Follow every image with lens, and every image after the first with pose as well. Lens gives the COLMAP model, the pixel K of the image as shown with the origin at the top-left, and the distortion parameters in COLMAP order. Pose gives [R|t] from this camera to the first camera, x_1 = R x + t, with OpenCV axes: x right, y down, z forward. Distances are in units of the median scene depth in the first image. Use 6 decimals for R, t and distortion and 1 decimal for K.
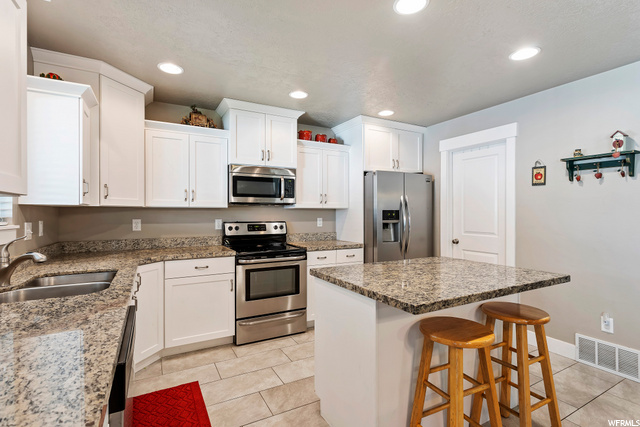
lens RADIAL K [[314.7, 0, 319.4], [0, 314.7, 215.6], [0, 0, 1]] dist [0.014430, 0.002094]
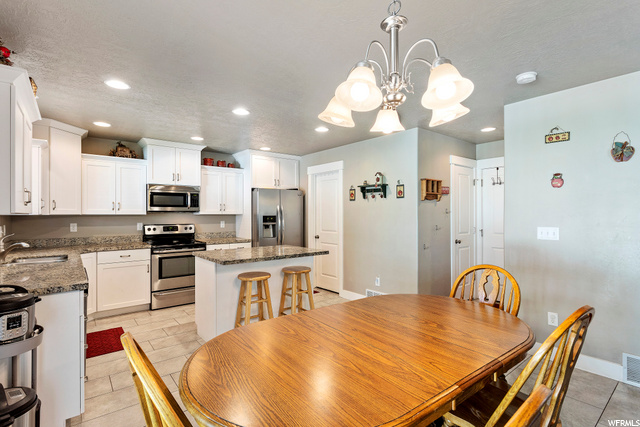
lens RADIAL K [[314.7, 0, 315.9], [0, 314.7, 215.4], [0, 0, 1]] dist [0.014430, 0.002094]
pose [[0.986394, -0.002969, 0.164369, 0.219939], [0.003930, 0.999977, -0.005523, -0.010718], [-0.164349, 0.006093, 0.986383, -0.505503]]
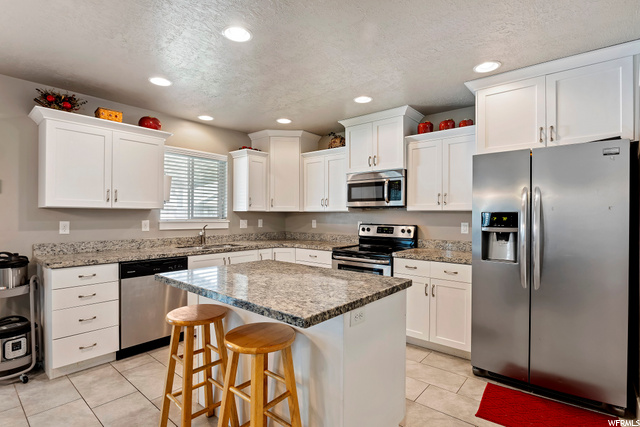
lens RADIAL K [[314.7, 0, 318.1], [0, 314.7, 216.4], [0, 0, 1]] dist [0.014430, 0.002094]
pose [[0.368277, 0.003619, -0.929709, 0.762445], [-0.012630, 0.999920, -0.001110, -0.003354], [0.929630, 0.012151, 0.368294, 0.460730]]
